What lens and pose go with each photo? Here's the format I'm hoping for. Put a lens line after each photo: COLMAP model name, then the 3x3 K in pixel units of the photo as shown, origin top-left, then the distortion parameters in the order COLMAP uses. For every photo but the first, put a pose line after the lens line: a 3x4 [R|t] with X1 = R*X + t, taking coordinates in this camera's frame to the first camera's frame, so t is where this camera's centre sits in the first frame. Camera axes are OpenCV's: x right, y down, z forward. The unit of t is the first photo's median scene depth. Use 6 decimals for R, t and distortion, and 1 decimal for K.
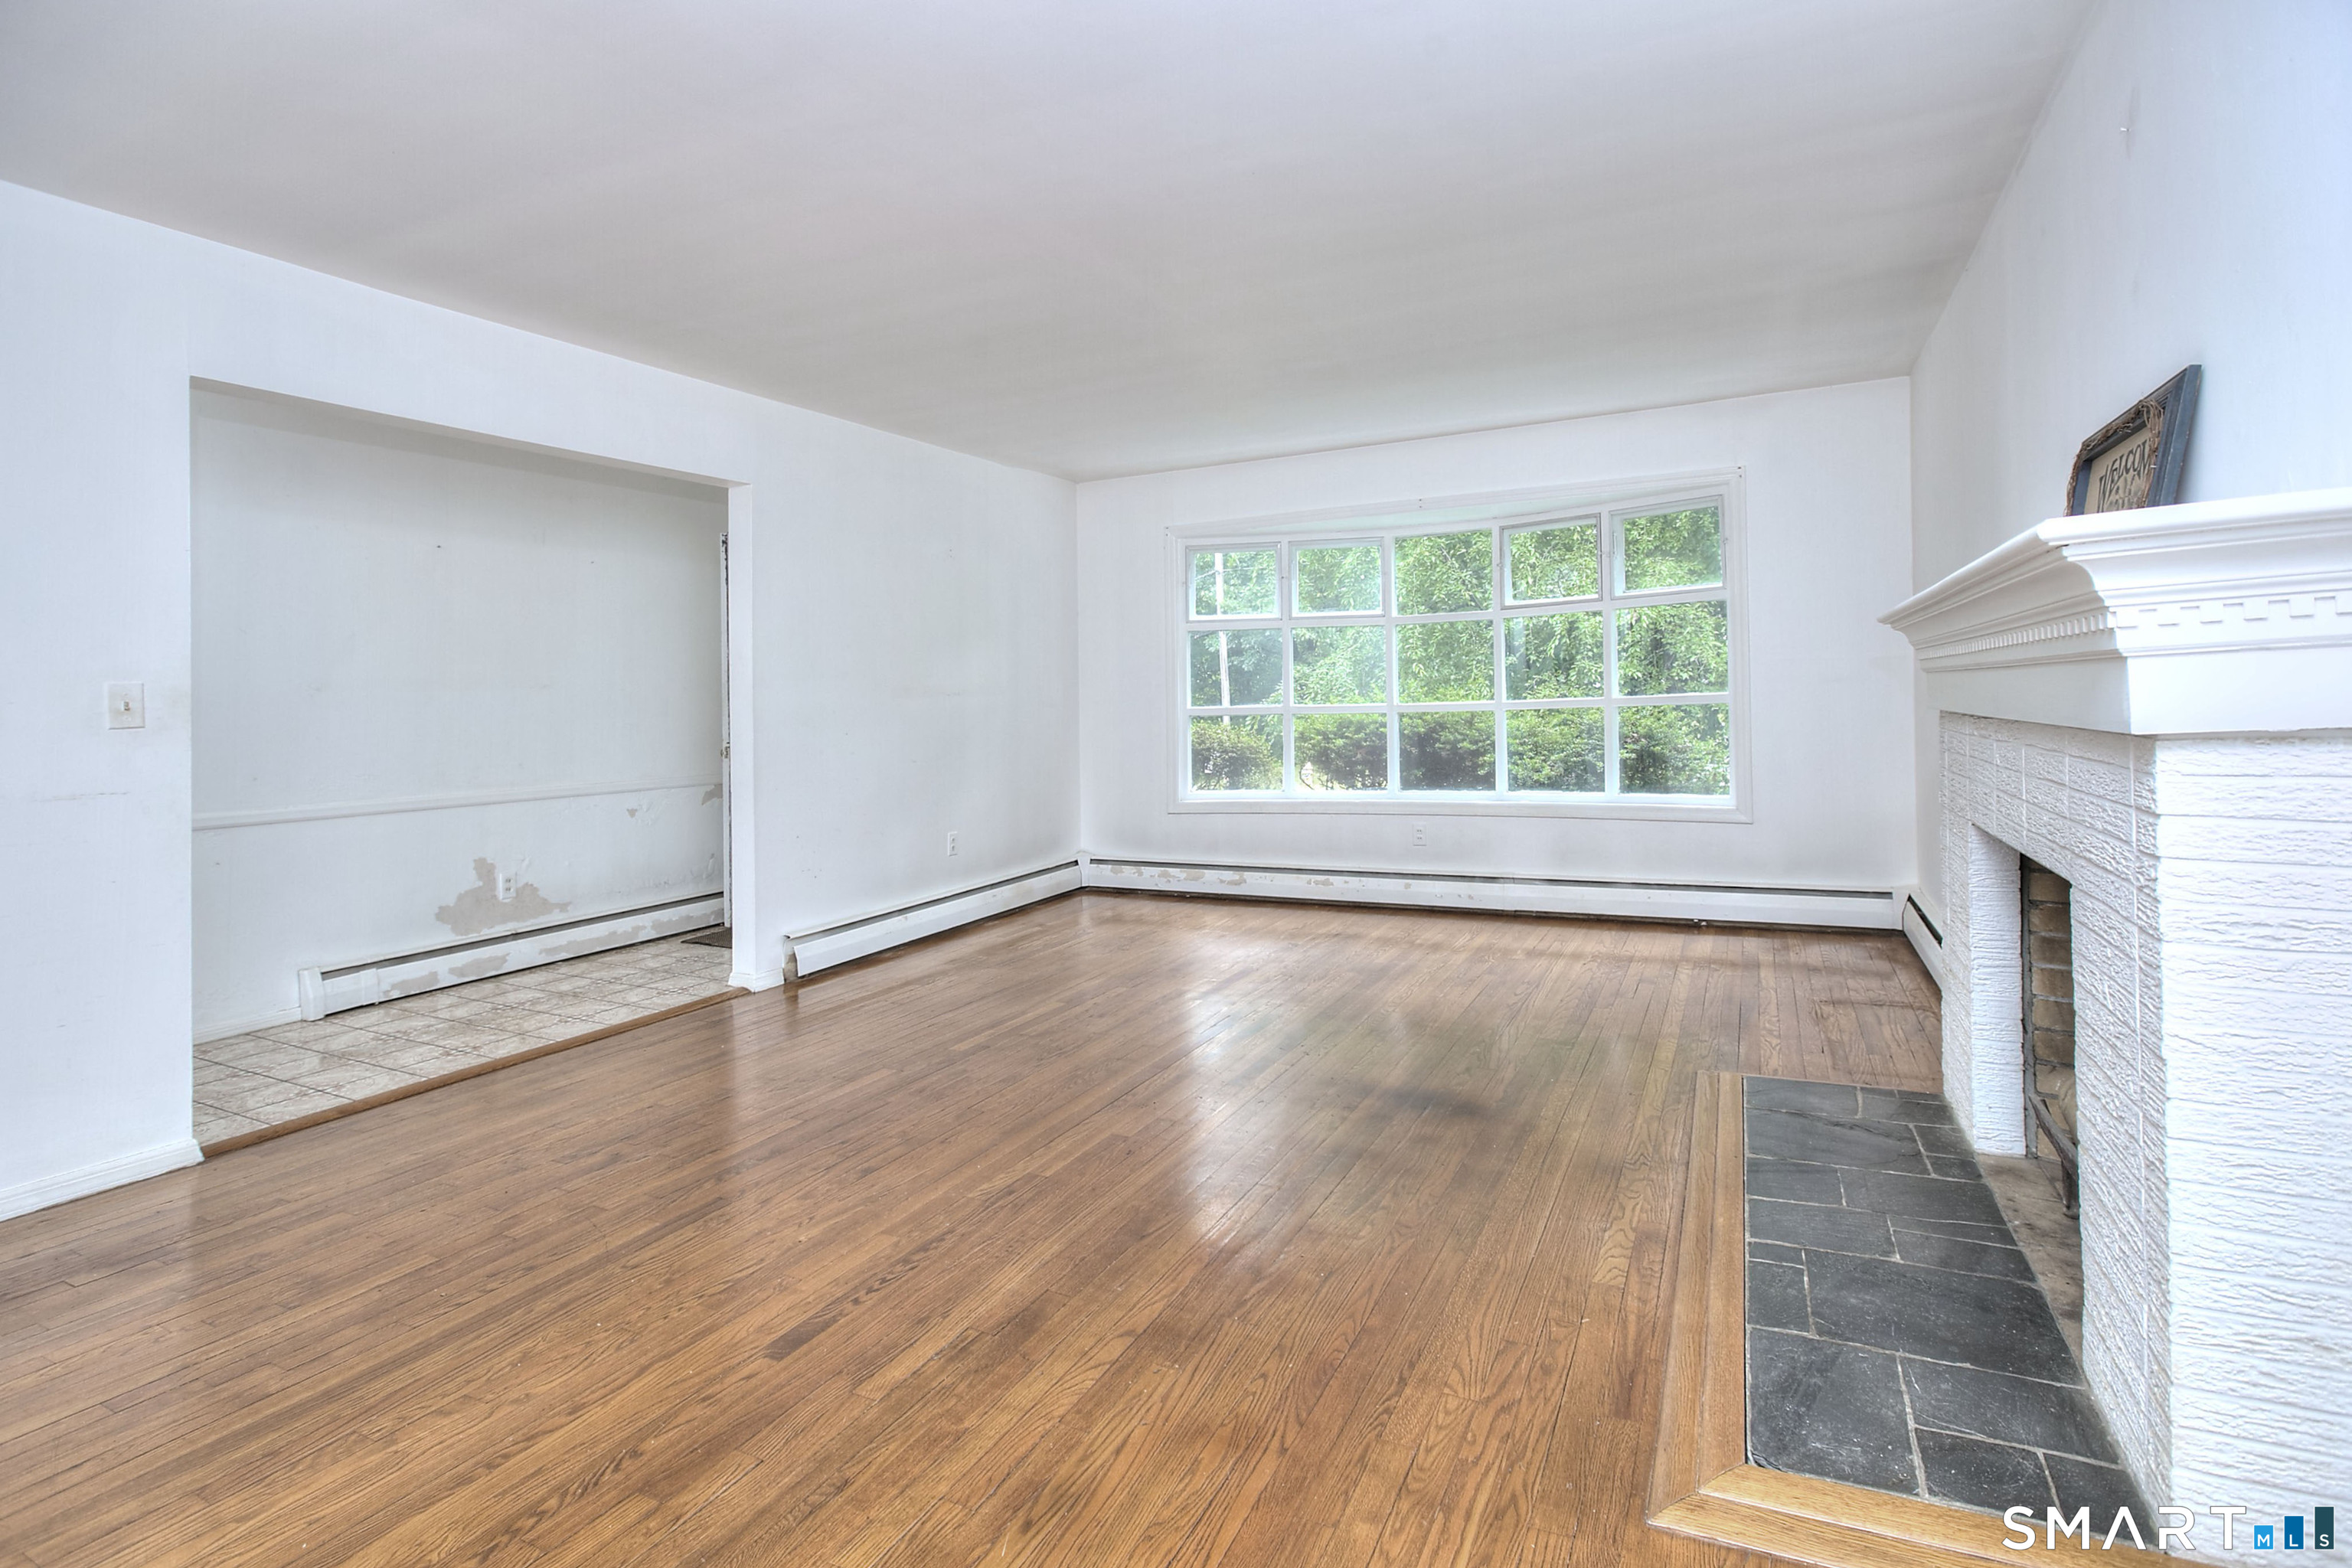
lens RADIAL K [[1104.2, 0, 1207.9], [0, 1104.2, 773.9], [0, 0, 1]] dist [-0.000744, -0.000303]
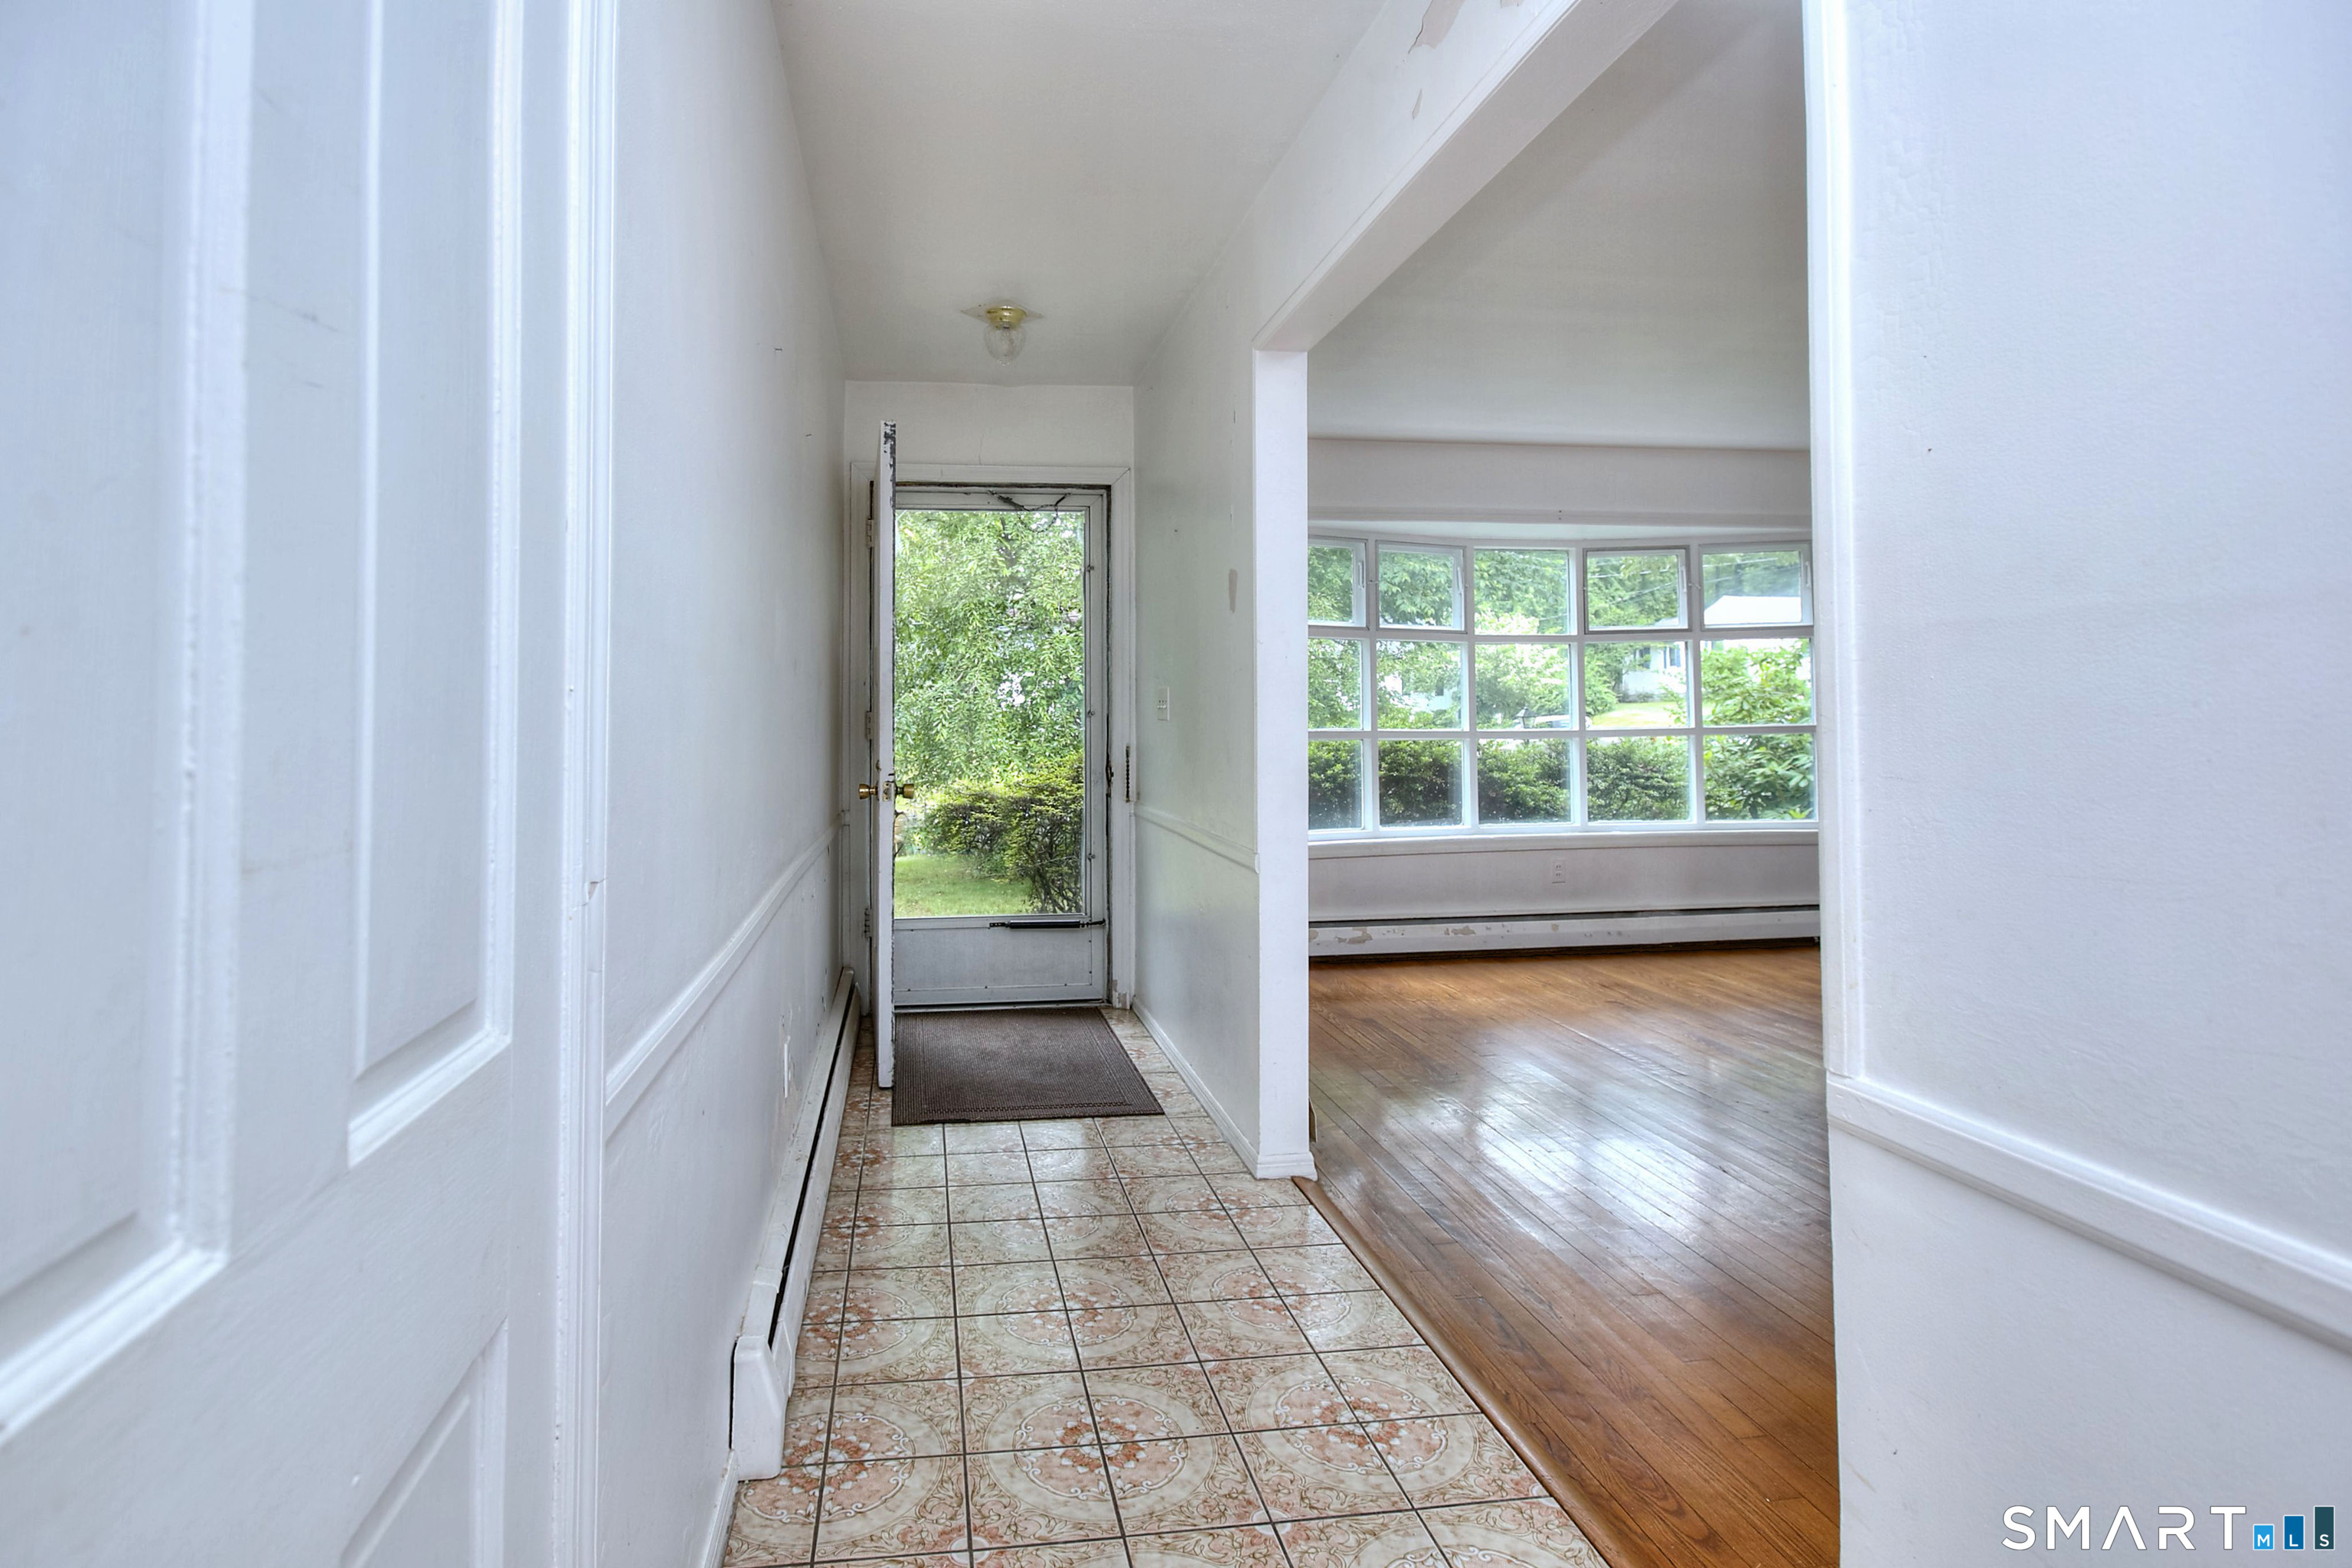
lens RADIAL K [[1192.7, 0, 1166.4], [0, 1192.7, 682.3], [0, 0, 1]] dist [0.079250, 0.000129]
pose [[0.793856, 0.044903, 0.606446, -1.330914], [0.025227, 0.993980, -0.106620, -0.002495], [-0.607582, 0.099940, 0.787944, 0.763239]]
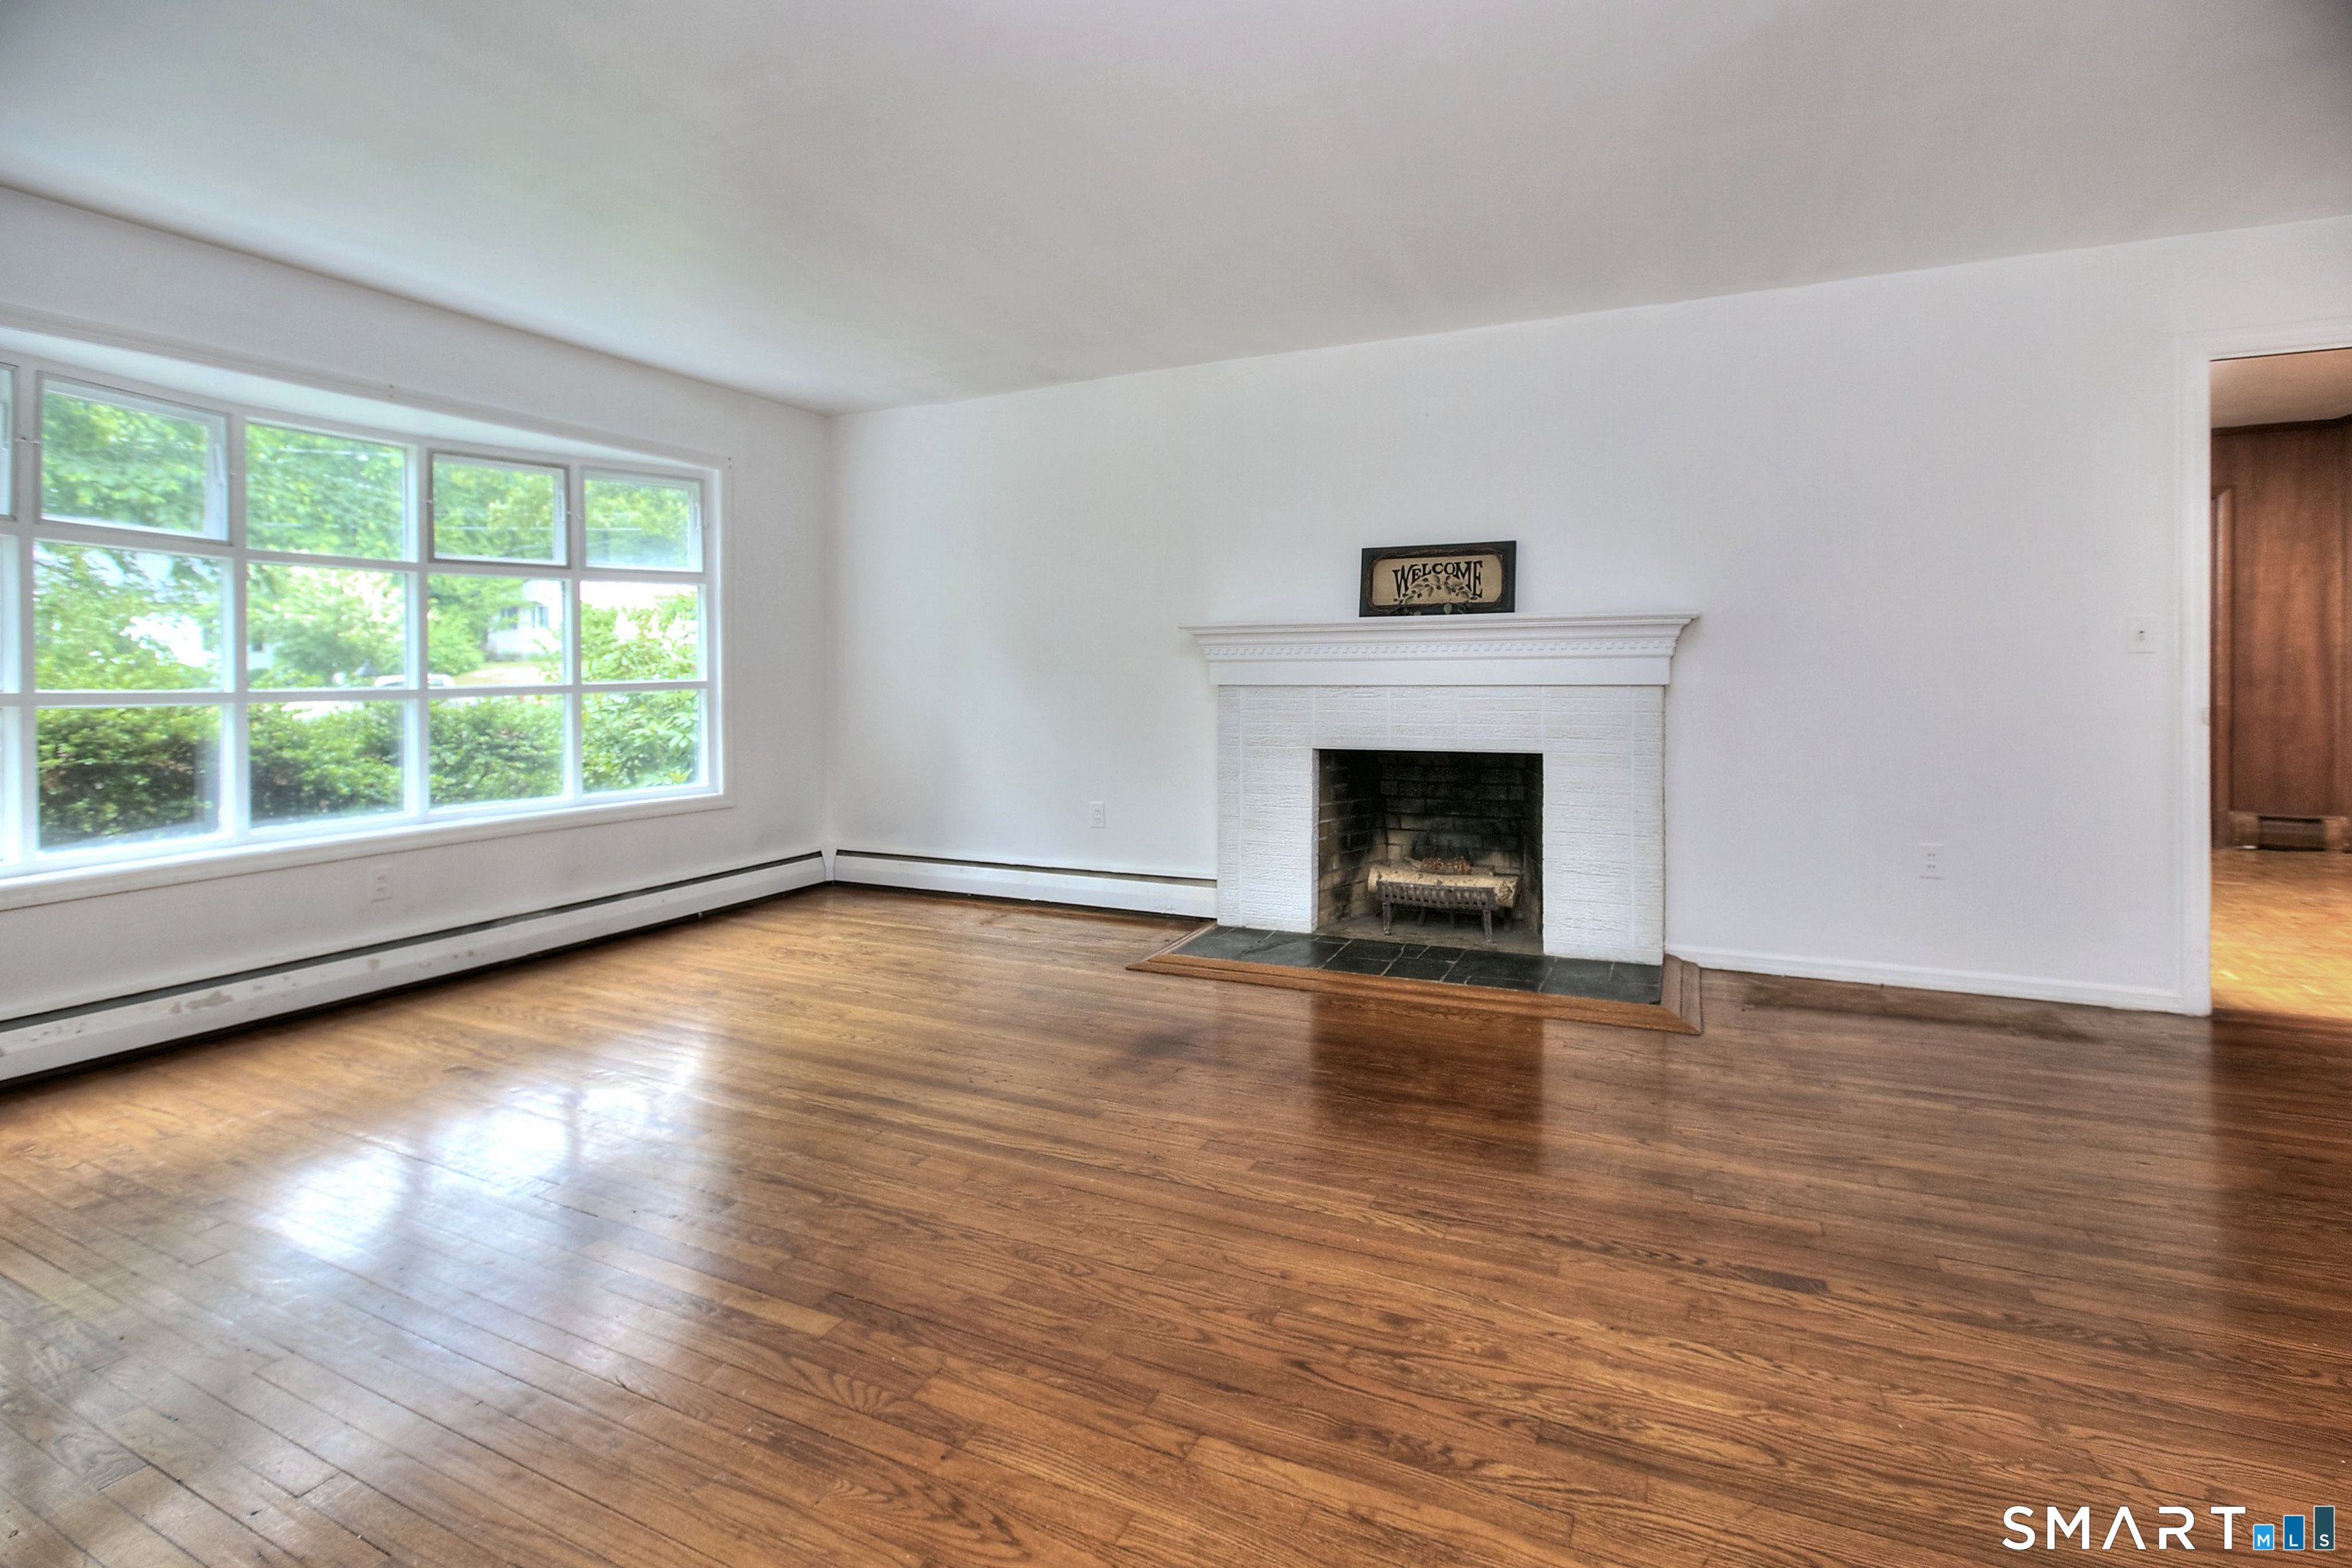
lens RADIAL K [[1103.4, 0, 1177.3], [0, 1103.4, 678.0], [0, 0, 1]] dist [-0.042490, 0.017251]
pose [[-0.008027, 0.027097, 0.999601, -0.904762], [0.076725, 0.996703, -0.026403, -0.026167], [-0.997020, 0.076483, -0.010079, 1.014773]]
